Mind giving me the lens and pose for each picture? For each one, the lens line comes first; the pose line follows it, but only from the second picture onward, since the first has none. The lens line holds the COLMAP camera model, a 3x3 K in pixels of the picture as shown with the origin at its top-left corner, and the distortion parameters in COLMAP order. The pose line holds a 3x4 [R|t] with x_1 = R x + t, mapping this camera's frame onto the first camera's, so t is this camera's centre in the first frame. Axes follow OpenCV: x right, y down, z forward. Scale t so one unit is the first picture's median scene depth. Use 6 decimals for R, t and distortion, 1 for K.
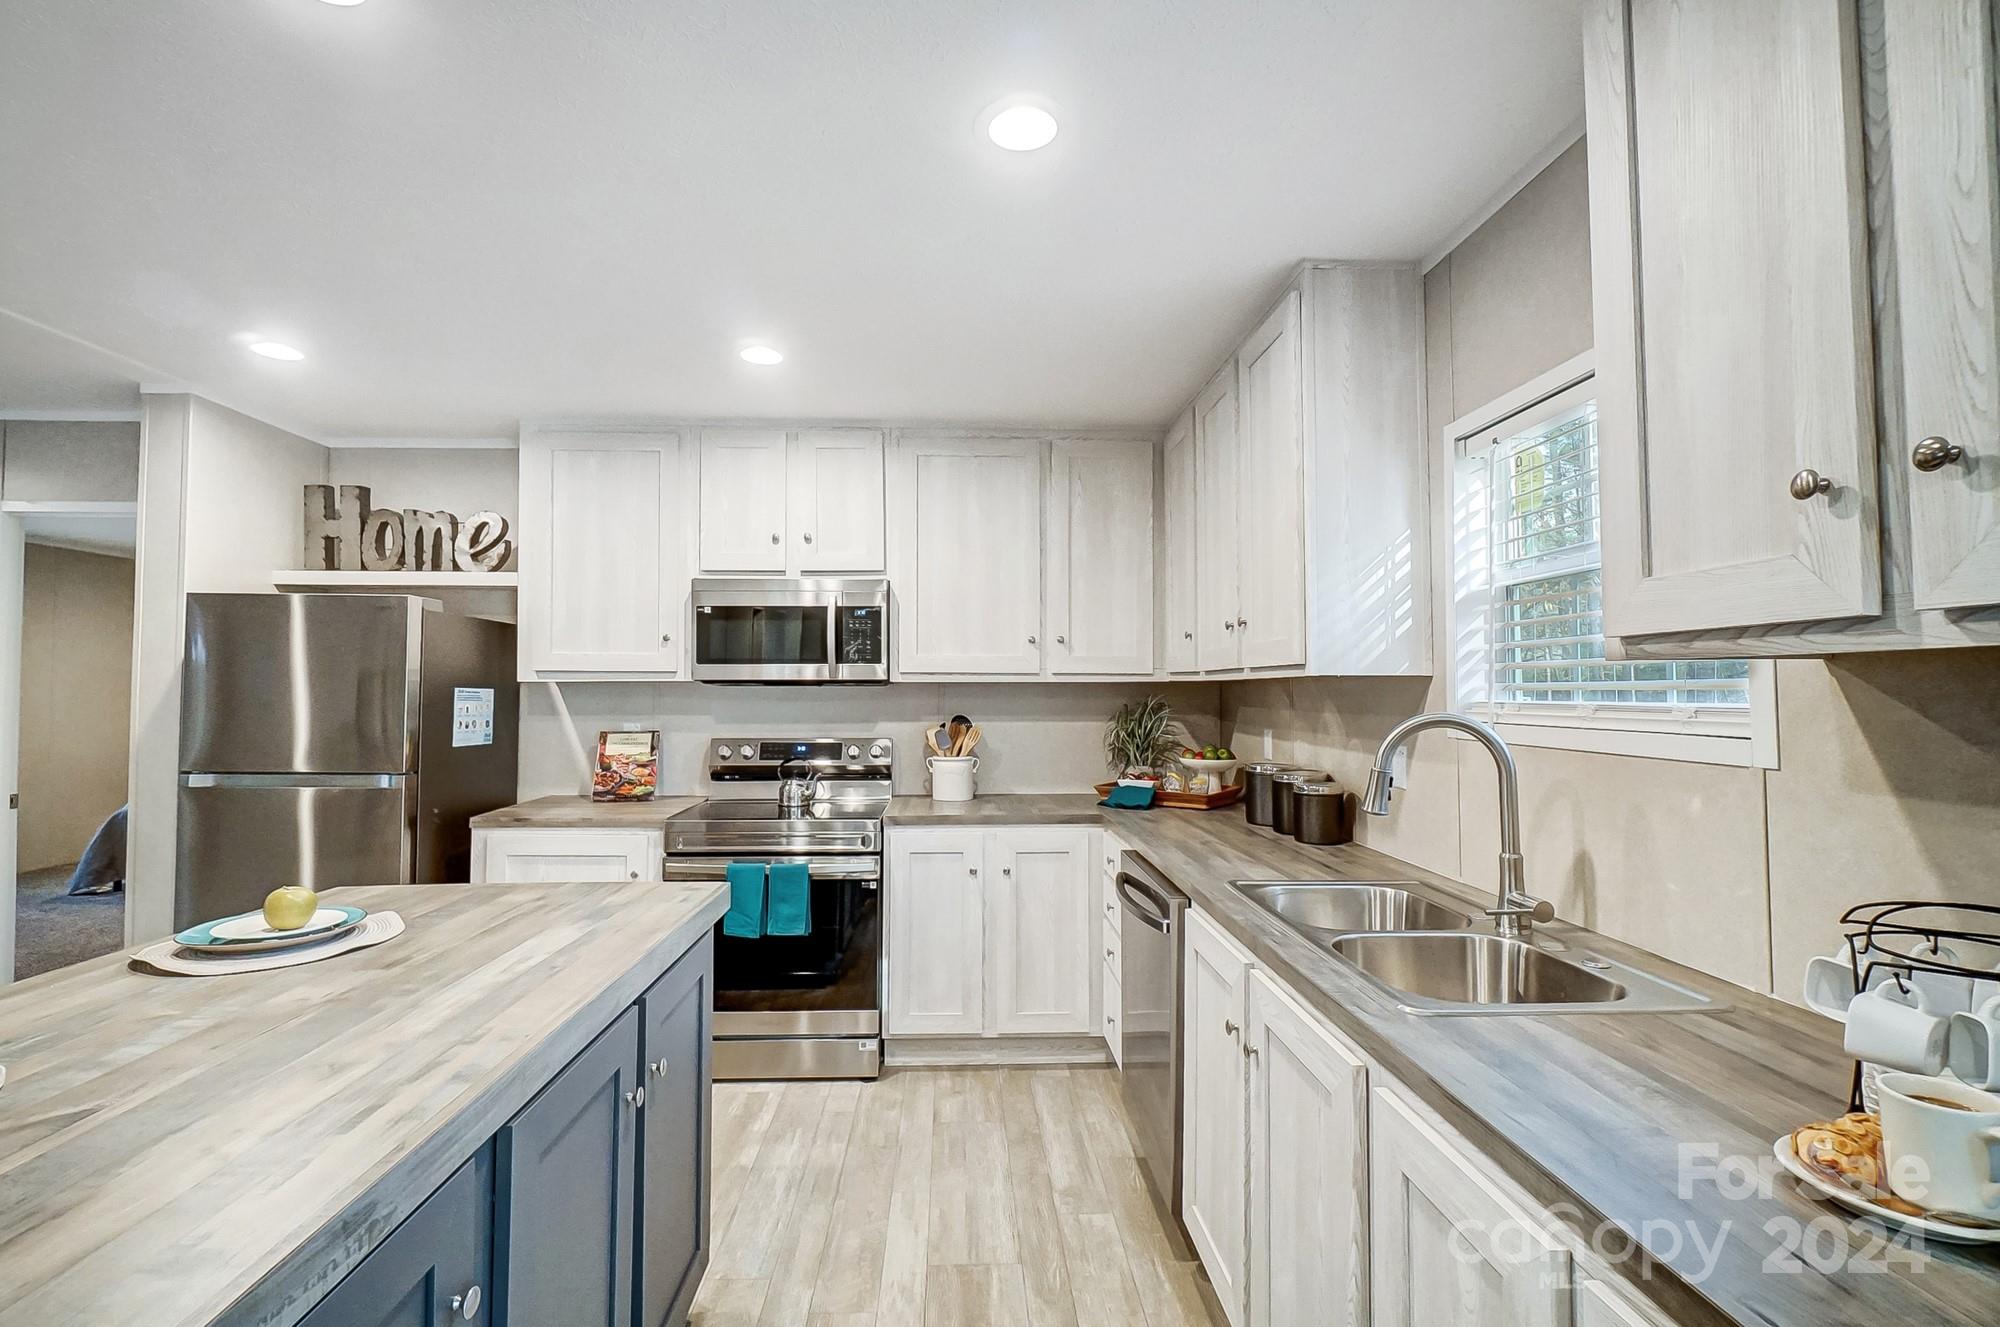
lens RADIAL K [[886.3, 0, 986.7], [0, 886.3, 661.2], [0, 0, 1]] dist [-0.016976, 0.001788]
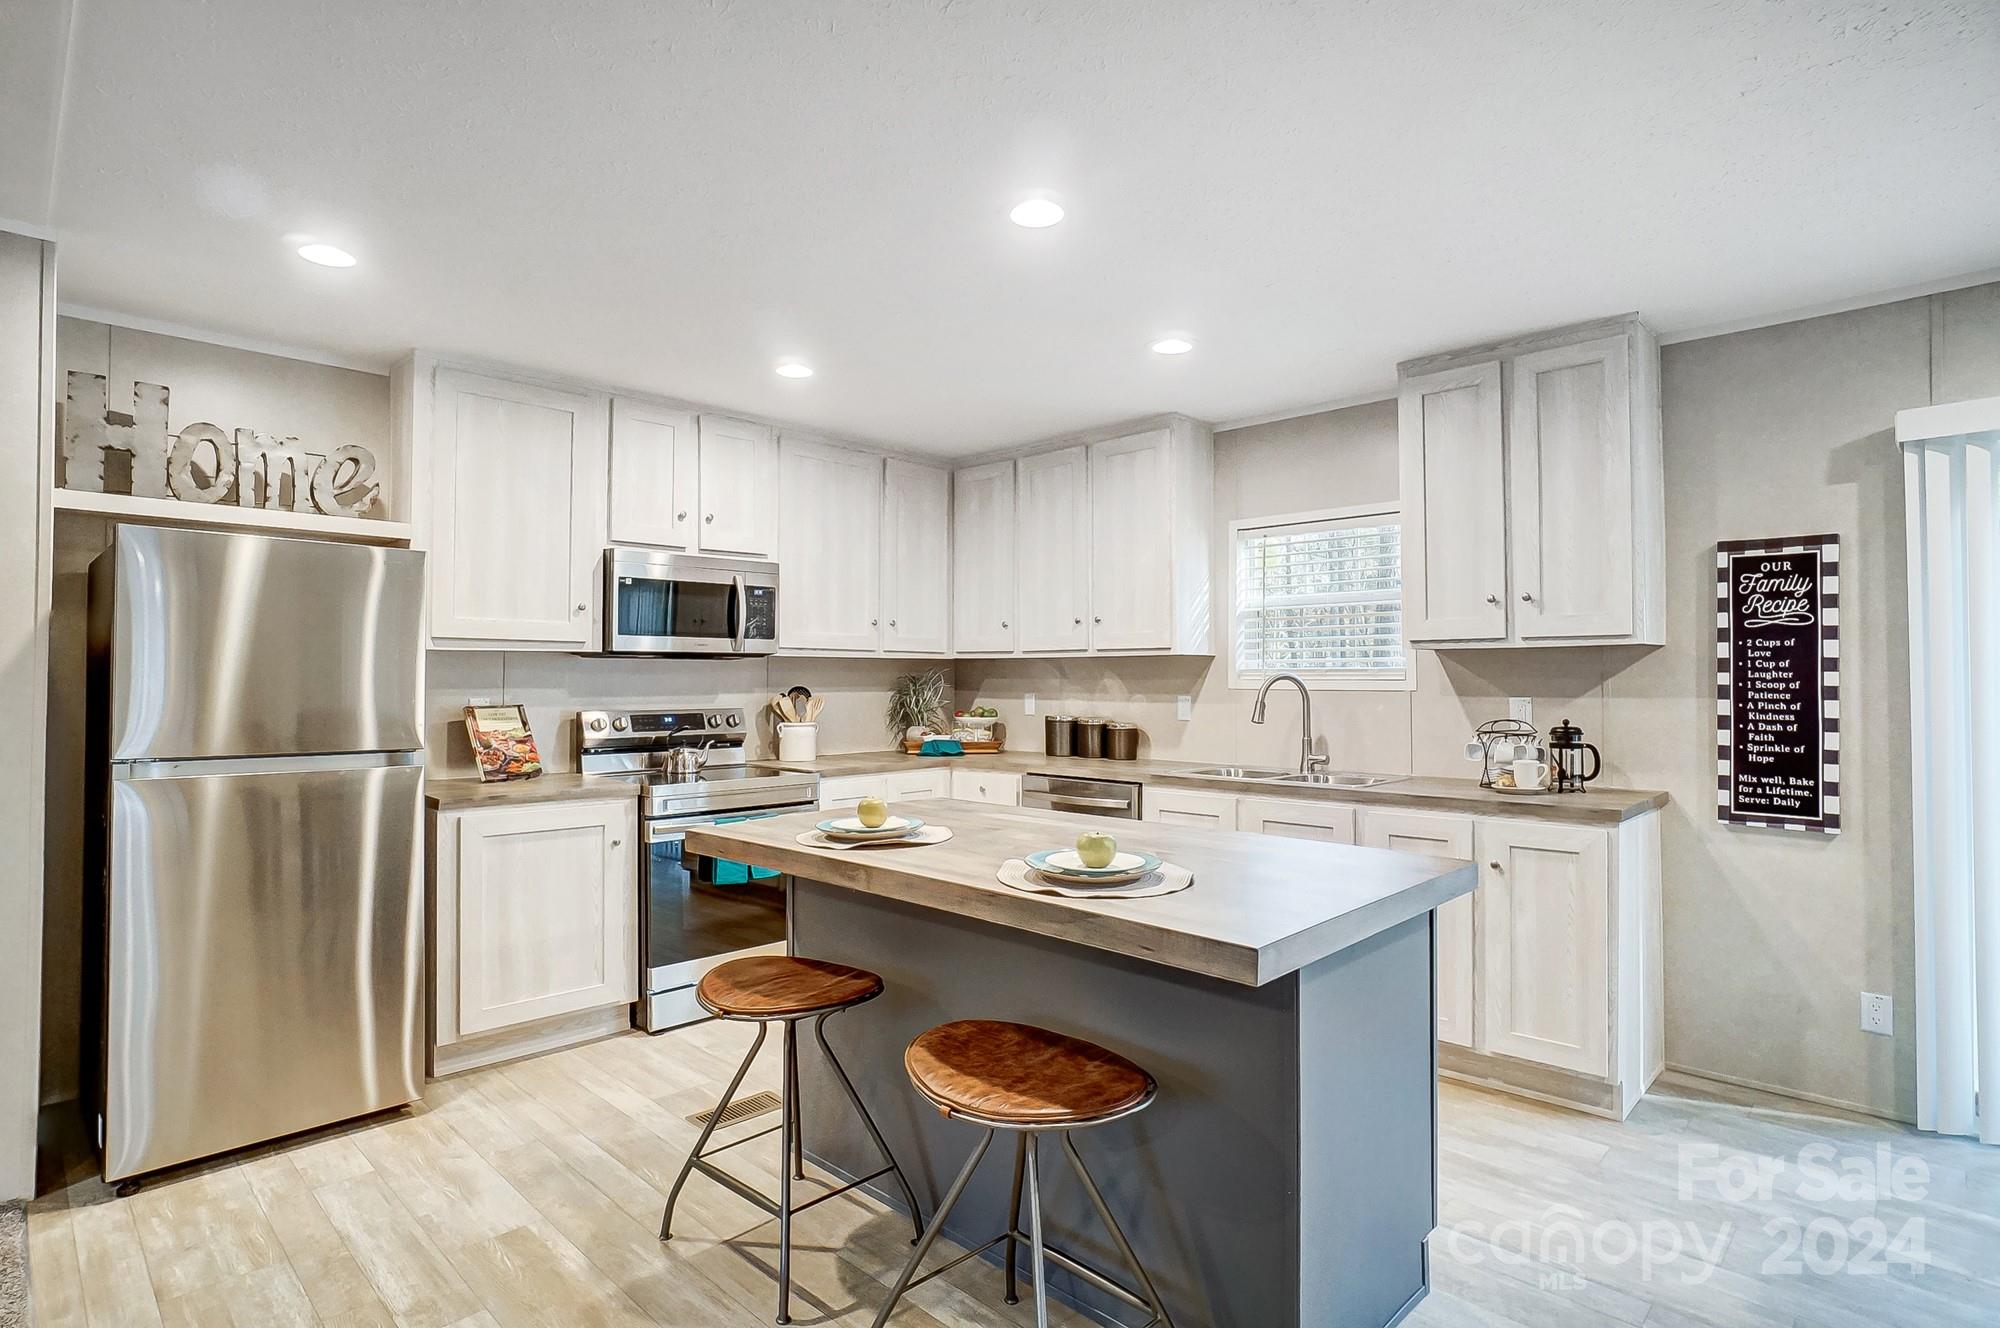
lens RADIAL K [[1060.7, 0, 1016.1], [0, 1060.7, 665.3], [0, 0, 1]] dist [-0.011051, -0.001085]
pose [[0.709919, 0.009281, 0.704222, -0.849820], [-0.022557, 0.999700, 0.009565, 0.015786], [-0.703922, -0.022676, 0.709915, -0.167211]]
